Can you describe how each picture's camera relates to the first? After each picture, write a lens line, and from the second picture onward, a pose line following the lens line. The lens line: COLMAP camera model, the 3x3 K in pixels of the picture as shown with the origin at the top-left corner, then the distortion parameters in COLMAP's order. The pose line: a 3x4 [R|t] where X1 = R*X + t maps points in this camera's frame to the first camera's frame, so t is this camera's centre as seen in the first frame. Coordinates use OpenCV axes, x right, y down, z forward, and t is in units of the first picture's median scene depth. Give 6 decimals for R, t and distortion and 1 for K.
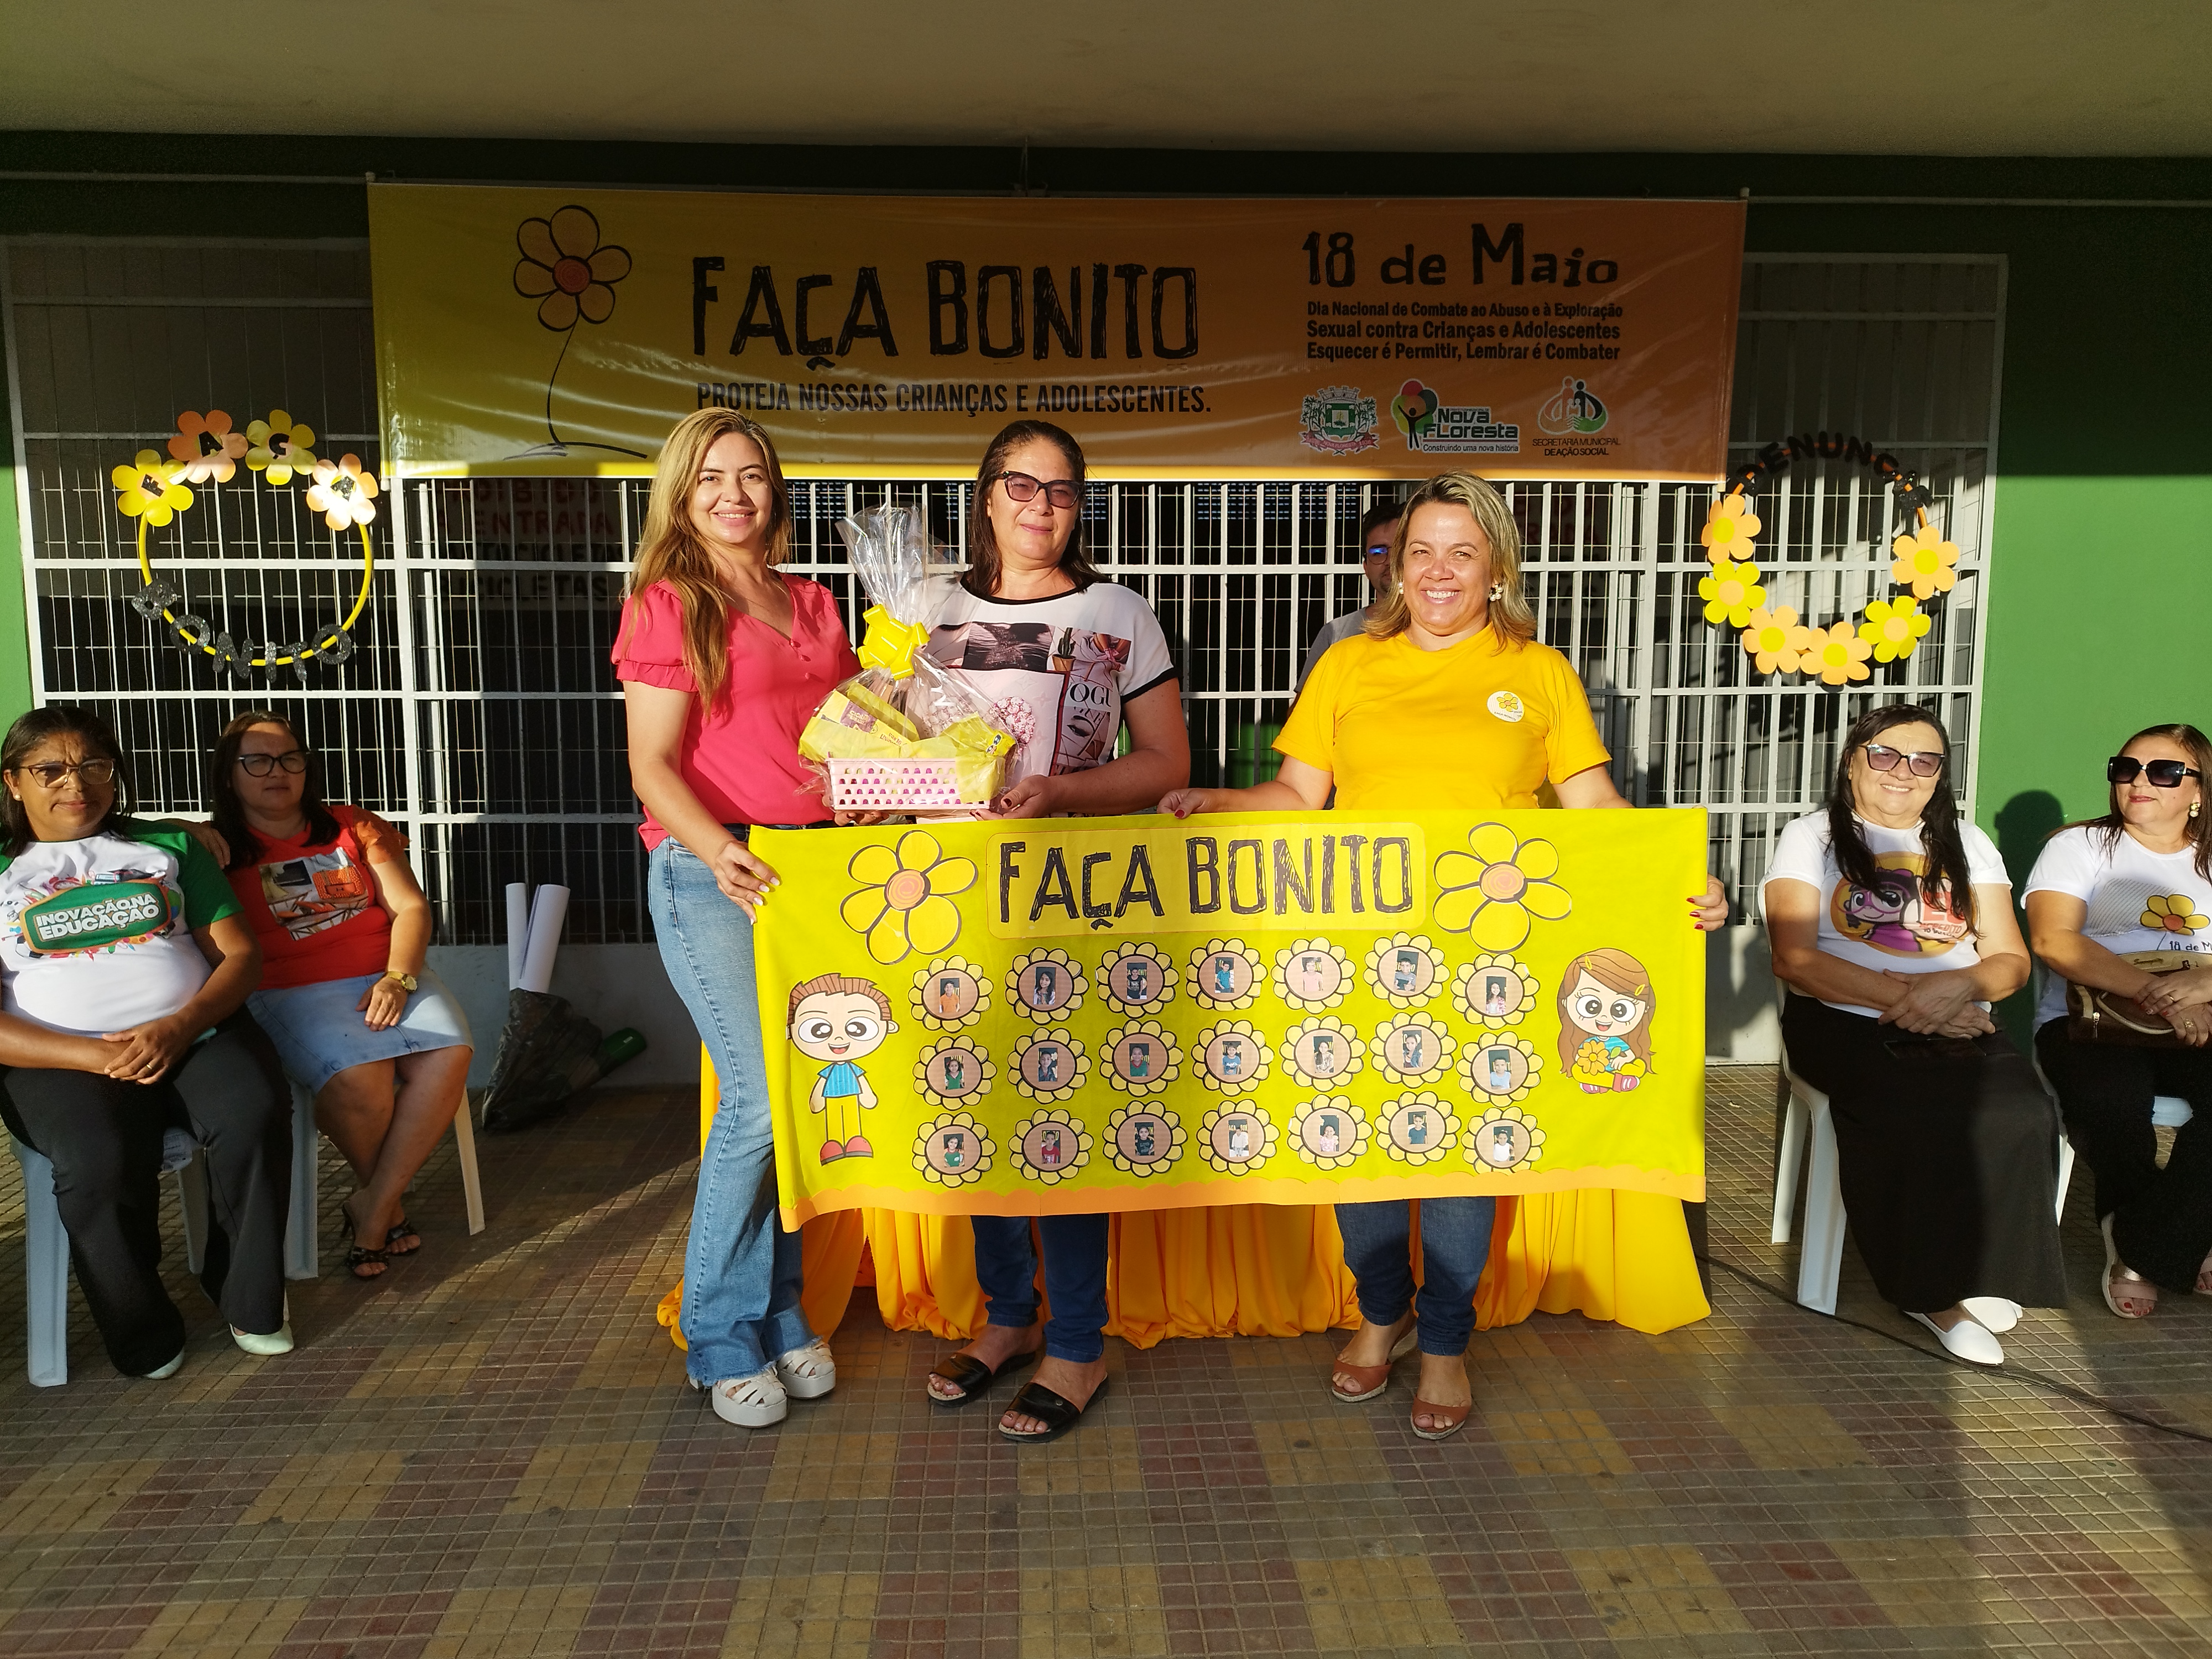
lens RADIAL K [[1625.7, 0, 1106.1], [0, 1625.7, 818.4], [0, 0, 1]] dist [0.021772, -0.026518]
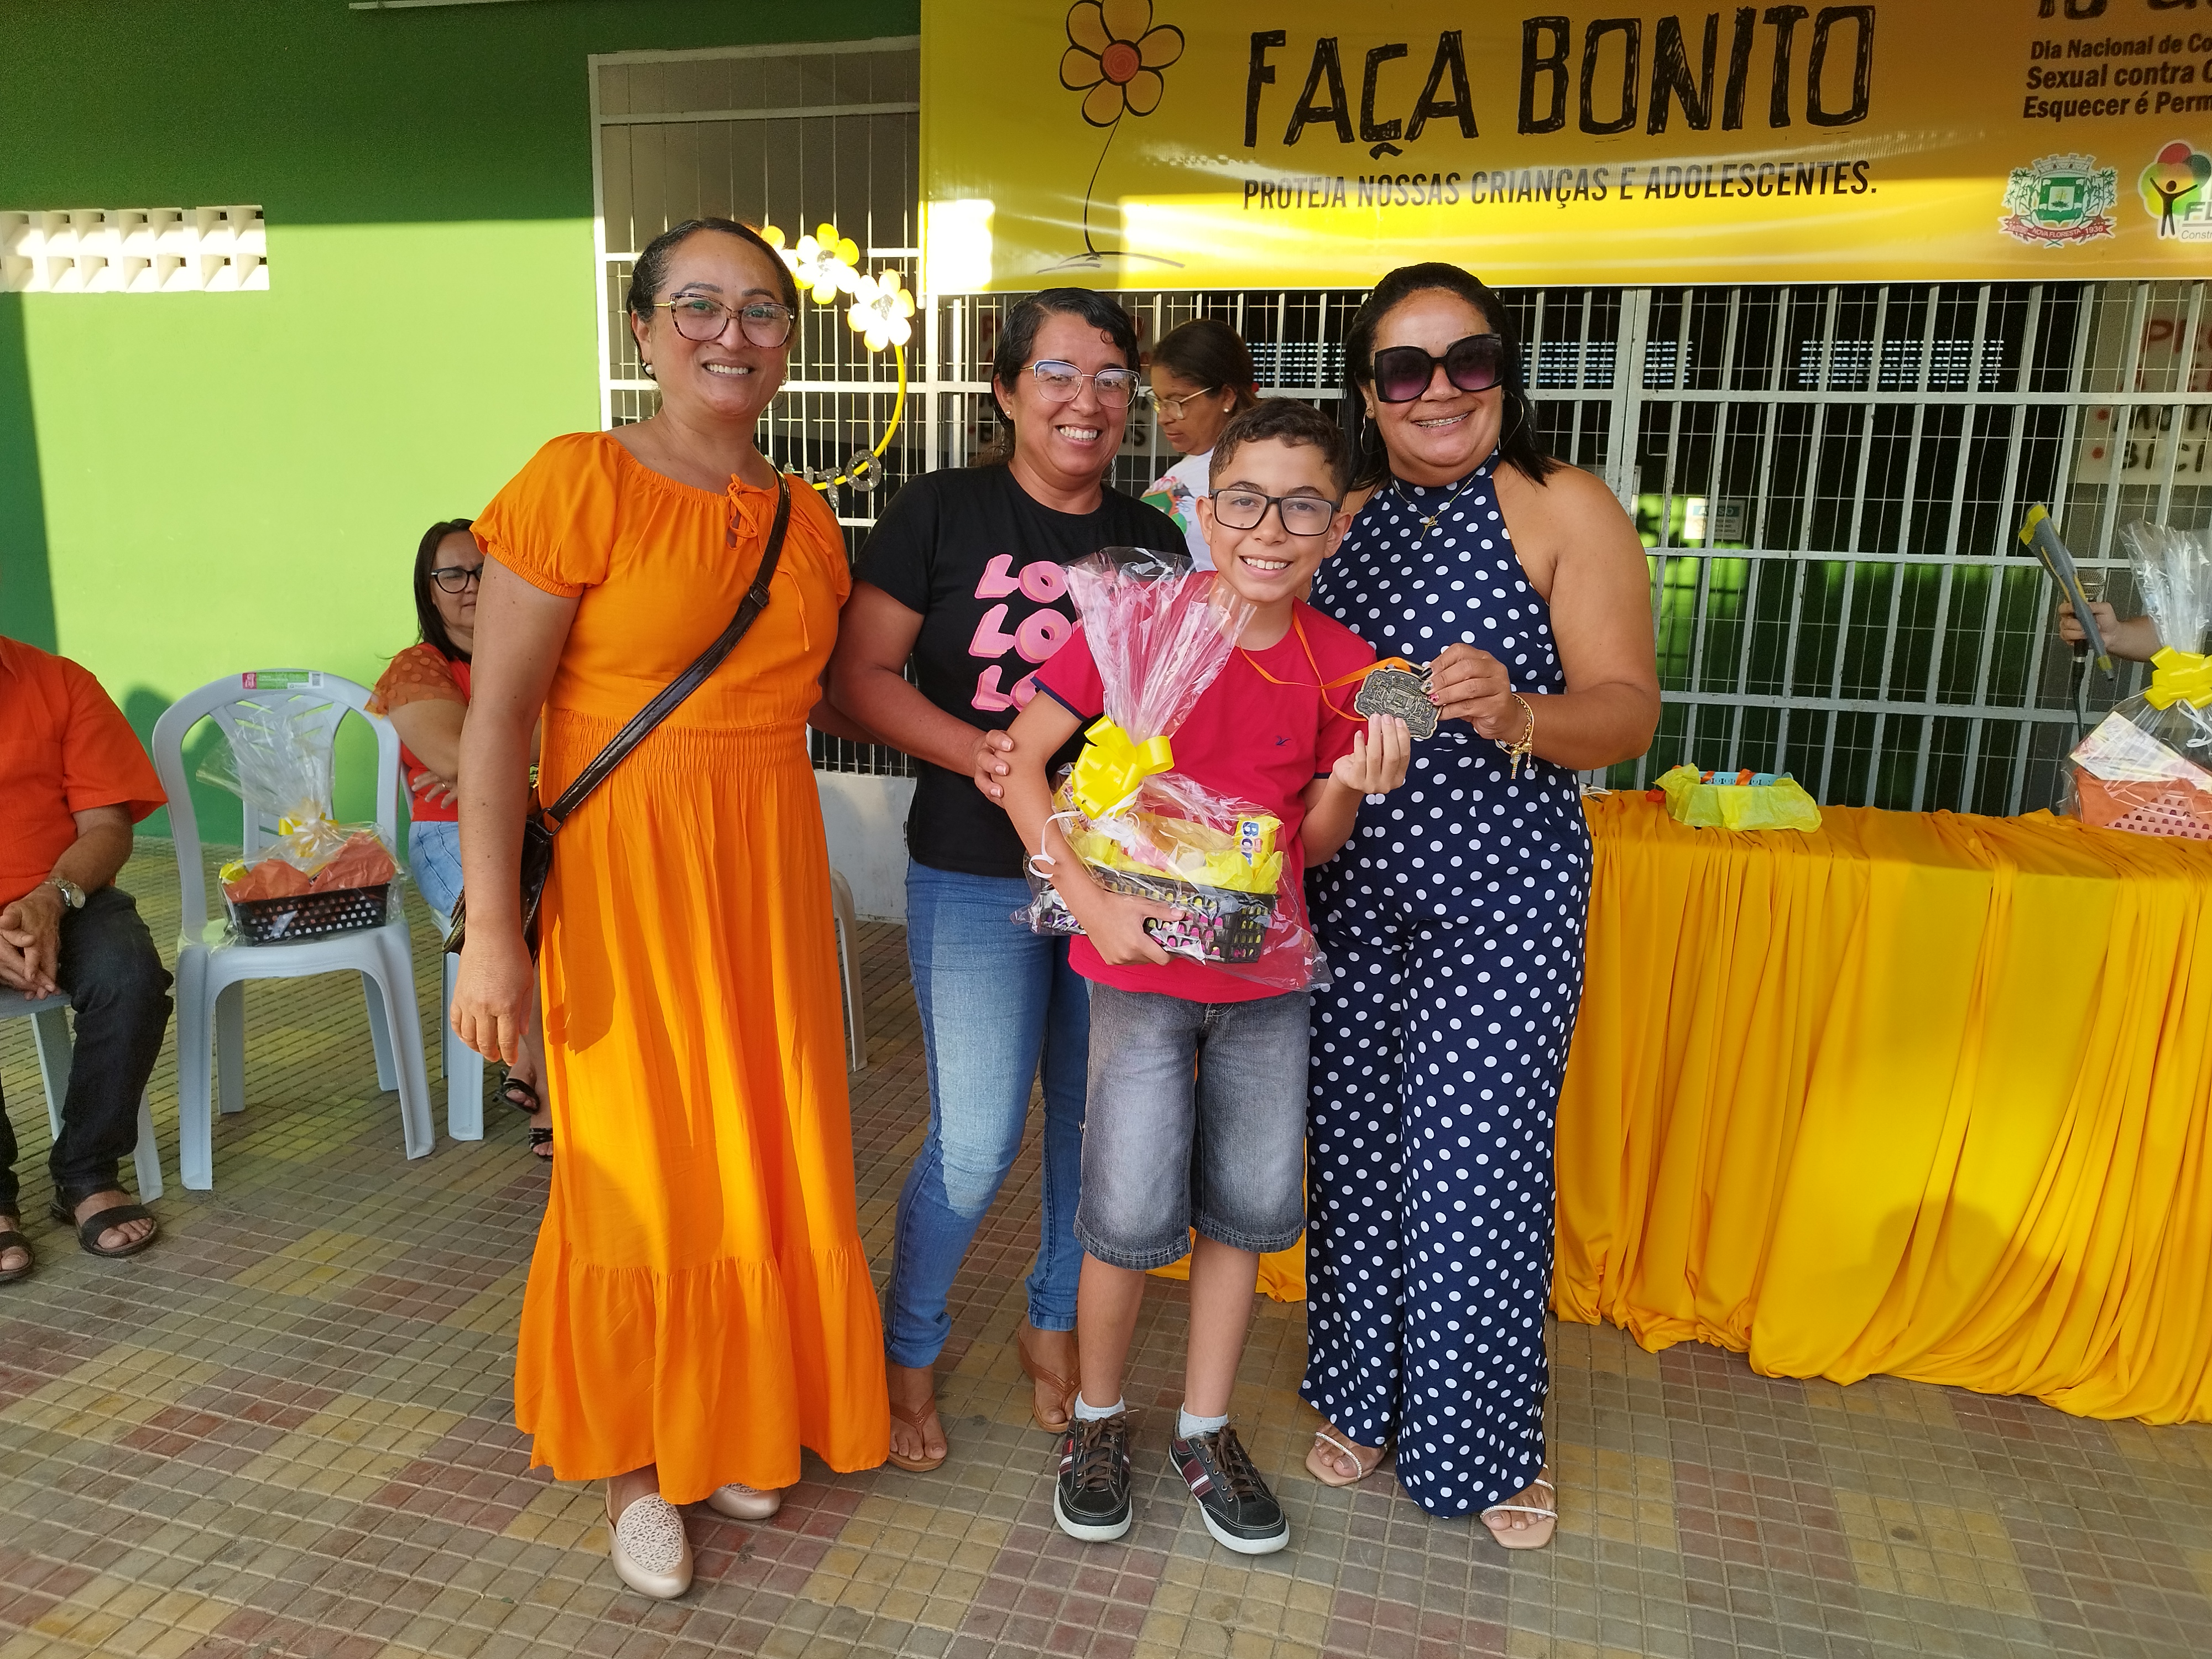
lens RADIAL K [[1626.0, 0, 1080.7], [0, 1626.0, 832.7], [0, 0, 1]] dist [0.006492, -0.003276]
pose [[0.941627, 0.093520, -0.323408, -0.014529], [-0.065786, 0.993237, 0.095673, 0.007800], [0.330168, -0.068812, 0.941410, 0.107534]]
